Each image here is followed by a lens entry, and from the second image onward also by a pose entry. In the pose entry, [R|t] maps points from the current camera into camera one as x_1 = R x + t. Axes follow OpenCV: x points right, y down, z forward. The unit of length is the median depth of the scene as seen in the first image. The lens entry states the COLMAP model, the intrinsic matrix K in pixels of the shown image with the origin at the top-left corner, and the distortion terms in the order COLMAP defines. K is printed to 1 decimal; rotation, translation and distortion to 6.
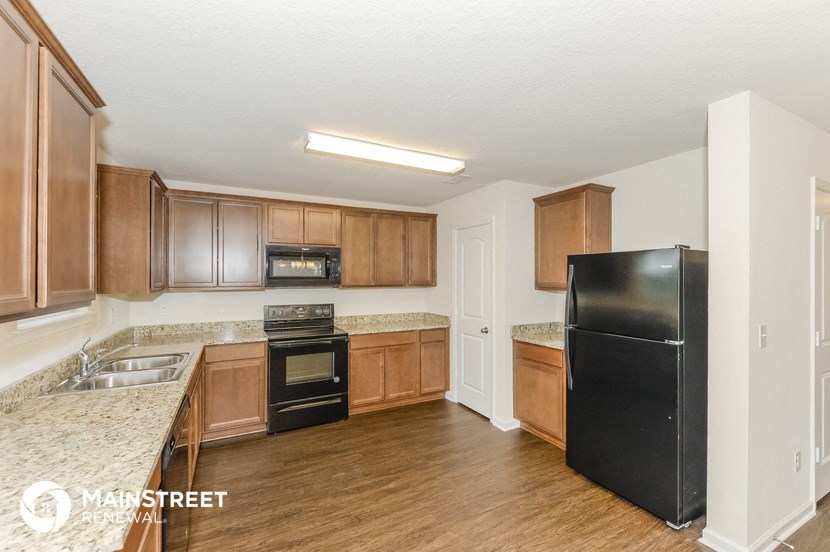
lens RADIAL K [[355.4, 0, 413.6], [0, 355.4, 275.7], [0, 0, 1]] dist [0.009308, -0.000490]
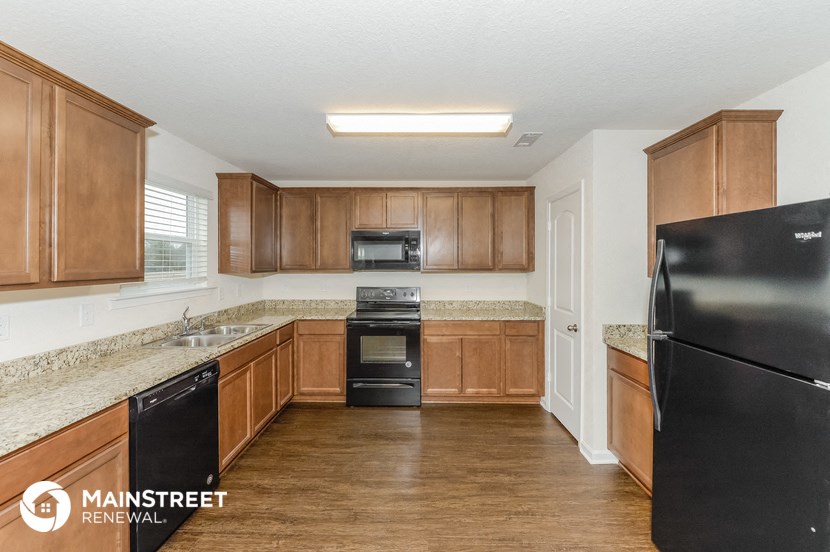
lens RADIAL K [[346.5, 0, 414.2], [0, 346.5, 262.1], [0, 0, 1]] dist [0.000163, -0.001031]
pose [[0.882789, 0.000132, -0.469770, 0.257419], [0.002117, 0.999989, 0.004258, 0.005453], [0.469765, -0.004754, 0.882779, 0.170825]]
